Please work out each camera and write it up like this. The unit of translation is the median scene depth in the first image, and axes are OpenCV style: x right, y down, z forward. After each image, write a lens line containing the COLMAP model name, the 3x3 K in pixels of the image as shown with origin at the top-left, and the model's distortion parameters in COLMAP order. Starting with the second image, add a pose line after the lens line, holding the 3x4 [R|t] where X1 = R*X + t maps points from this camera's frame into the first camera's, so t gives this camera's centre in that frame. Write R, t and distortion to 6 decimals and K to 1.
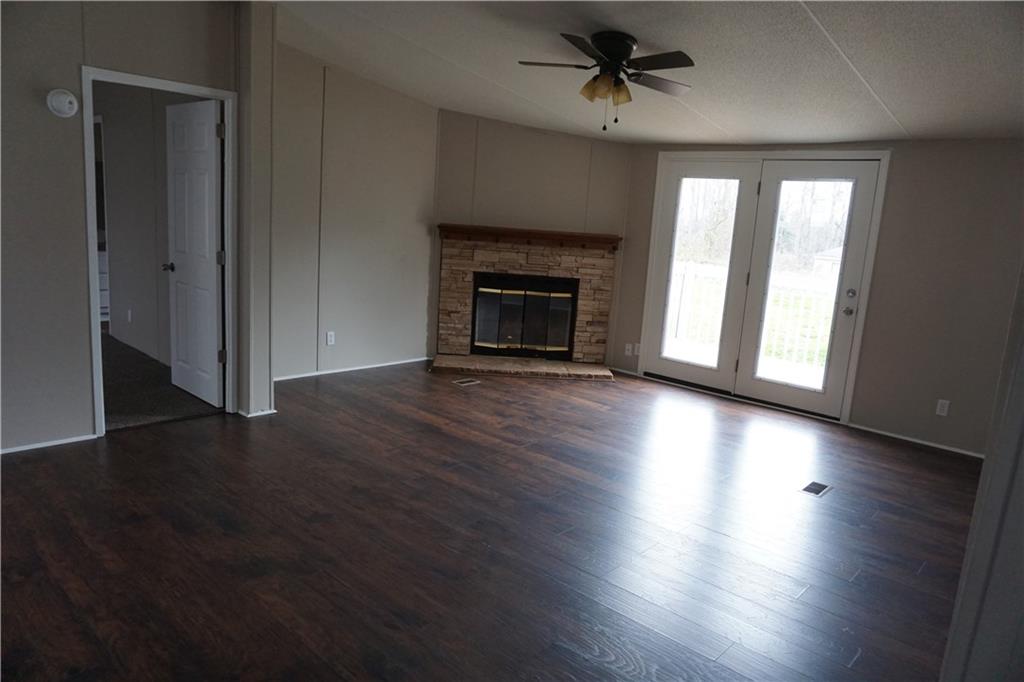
lens RADIAL K [[690.2, 0, 512.0], [0, 690.2, 341.0], [0, 0, 1]] dist [-0.034303, 0.021682]
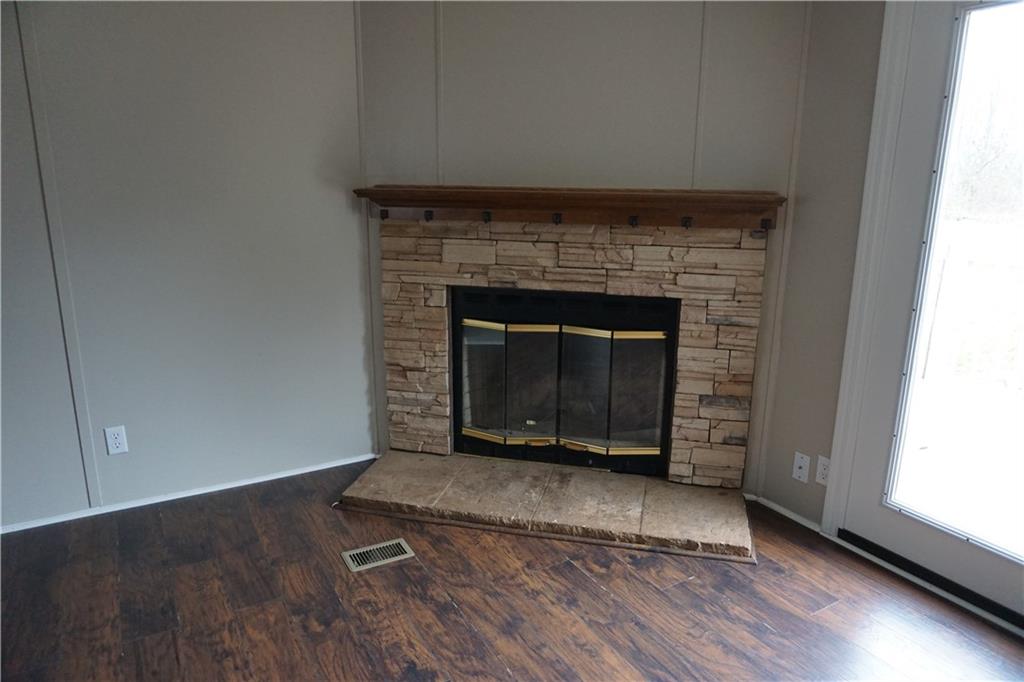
lens RADIAL K [[690.2, 0, 512.0], [0, 690.2, 341.0], [0, 0, 1]] dist [-0.034303, 0.021682]
pose [[0.955356, 0.013226, -0.295160, 0.124511], [0.001948, 0.998694, 0.051053, -0.086261], [0.295450, -0.049349, 0.954083, 0.561749]]
